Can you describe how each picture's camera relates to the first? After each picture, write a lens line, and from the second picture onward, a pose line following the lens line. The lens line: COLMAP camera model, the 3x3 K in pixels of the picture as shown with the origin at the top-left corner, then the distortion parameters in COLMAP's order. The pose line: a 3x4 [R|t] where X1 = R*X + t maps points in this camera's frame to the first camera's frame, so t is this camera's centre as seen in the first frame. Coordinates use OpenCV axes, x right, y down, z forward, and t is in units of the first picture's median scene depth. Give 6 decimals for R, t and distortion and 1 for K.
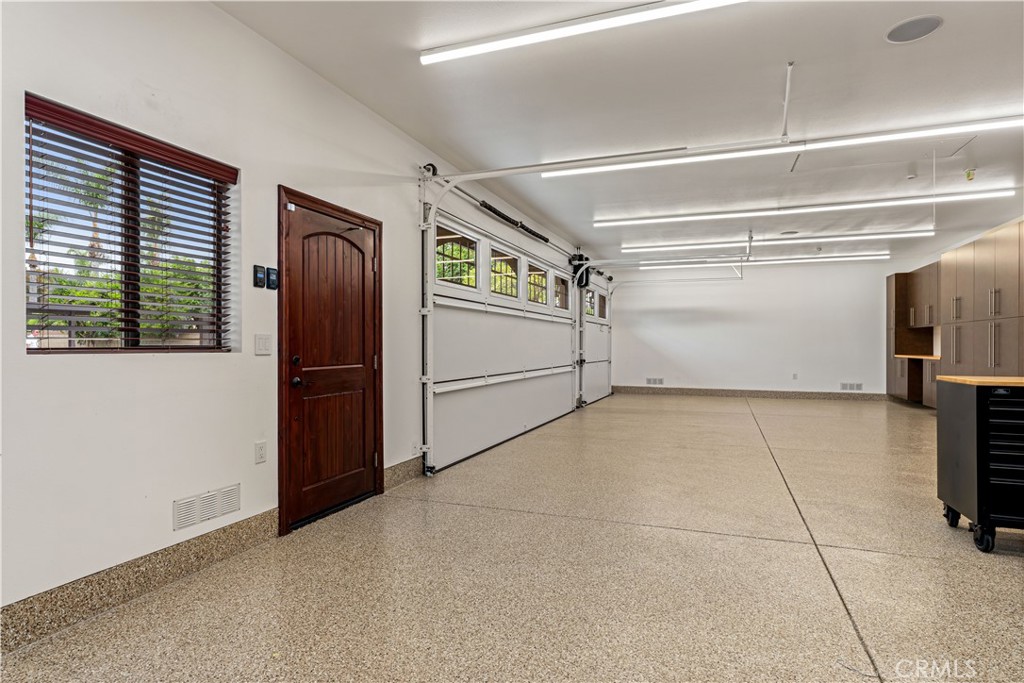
lens RADIAL K [[559.6, 0, 508.3], [0, 559.6, 345.3], [0, 0, 1]] dist [0.003880, 0.000184]
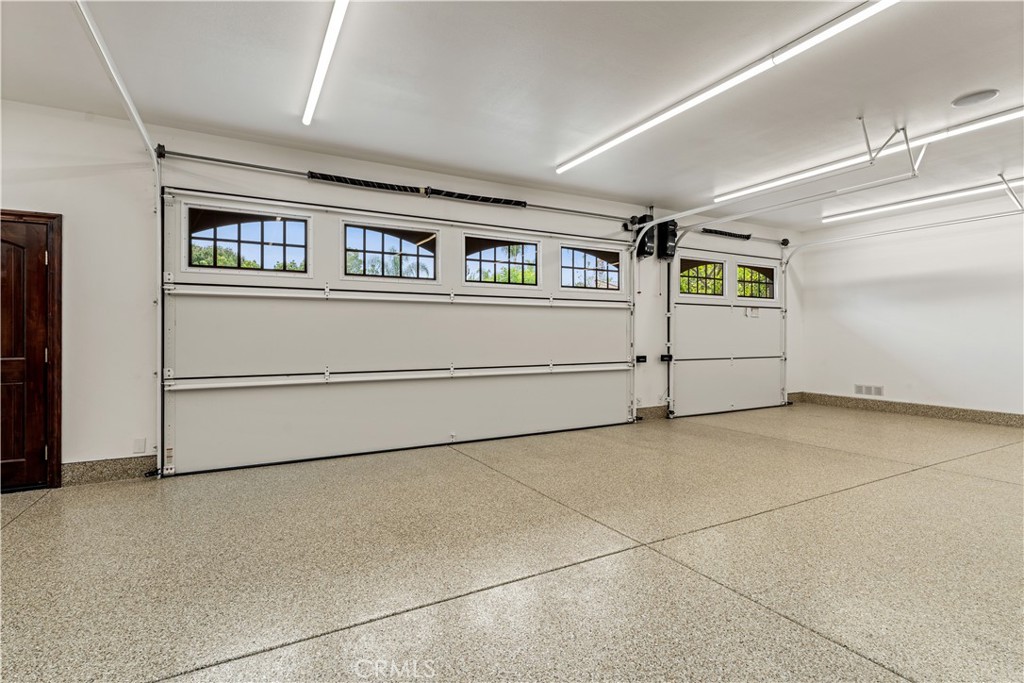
lens RADIAL K [[493.8, 0, 513.5], [0, 493.8, 335.3], [0, 0, 1]] dist [0.000504, 0.000118]
pose [[0.761353, -0.003719, -0.648326, 0.410264], [0.003427, 0.999993, -0.001712, -0.000538], [0.648328, -0.000918, 0.761361, 0.368089]]
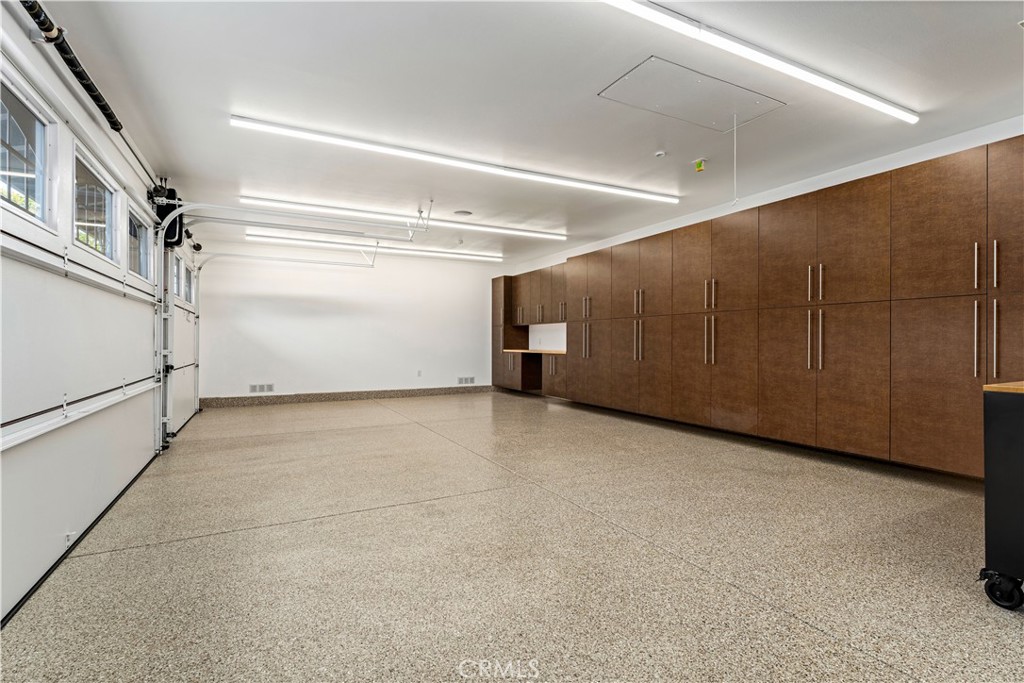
lens RADIAL K [[488.3, 0, 512.0], [0, 488.3, 341.5], [0, 0, 1]] dist [-0.000008, -0.000073]
pose [[0.665882, -0.002408, 0.746053, -0.015591], [0.002866, 0.999996, 0.000670, 0.000330], [-0.746052, 0.001692, 0.665886, 0.371782]]
